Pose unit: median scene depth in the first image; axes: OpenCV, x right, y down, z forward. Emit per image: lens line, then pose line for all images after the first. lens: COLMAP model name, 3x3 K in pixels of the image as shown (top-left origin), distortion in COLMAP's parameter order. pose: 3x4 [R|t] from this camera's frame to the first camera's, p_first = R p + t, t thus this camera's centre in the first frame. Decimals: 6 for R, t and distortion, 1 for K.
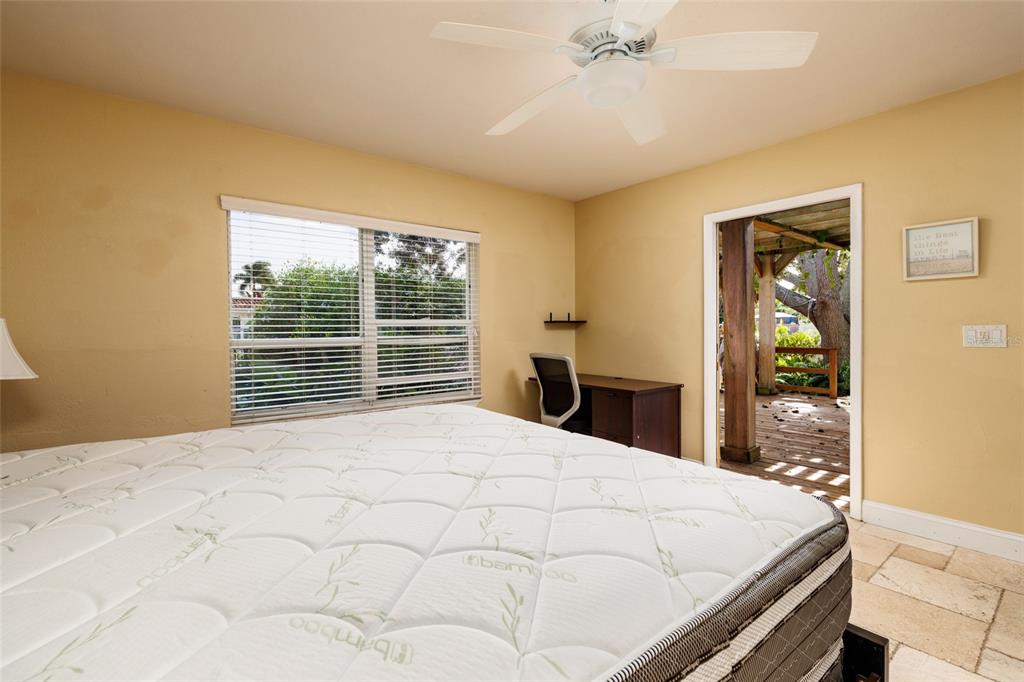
lens RADIAL K [[470.0, 0, 512.5], [0, 470.0, 332.6], [0, 0, 1]] dist [-0.002095, -0.000147]
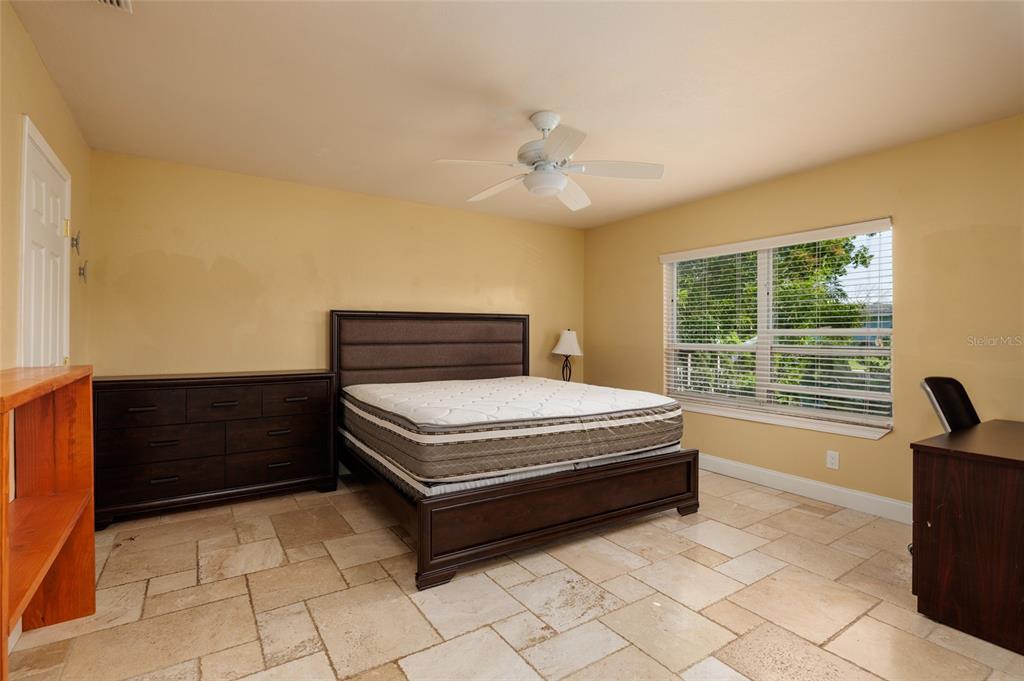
lens RADIAL K [[503.3, 0, 509.9], [0, 503.3, 337.2], [0, 0, 1]] dist [0.000100, 0.001019]
pose [[-0.095712, 0.010774, -0.995351, 0.922780], [-0.016192, 0.999792, 0.012379, -0.013405], [0.995277, 0.017302, -0.095518, 0.504628]]
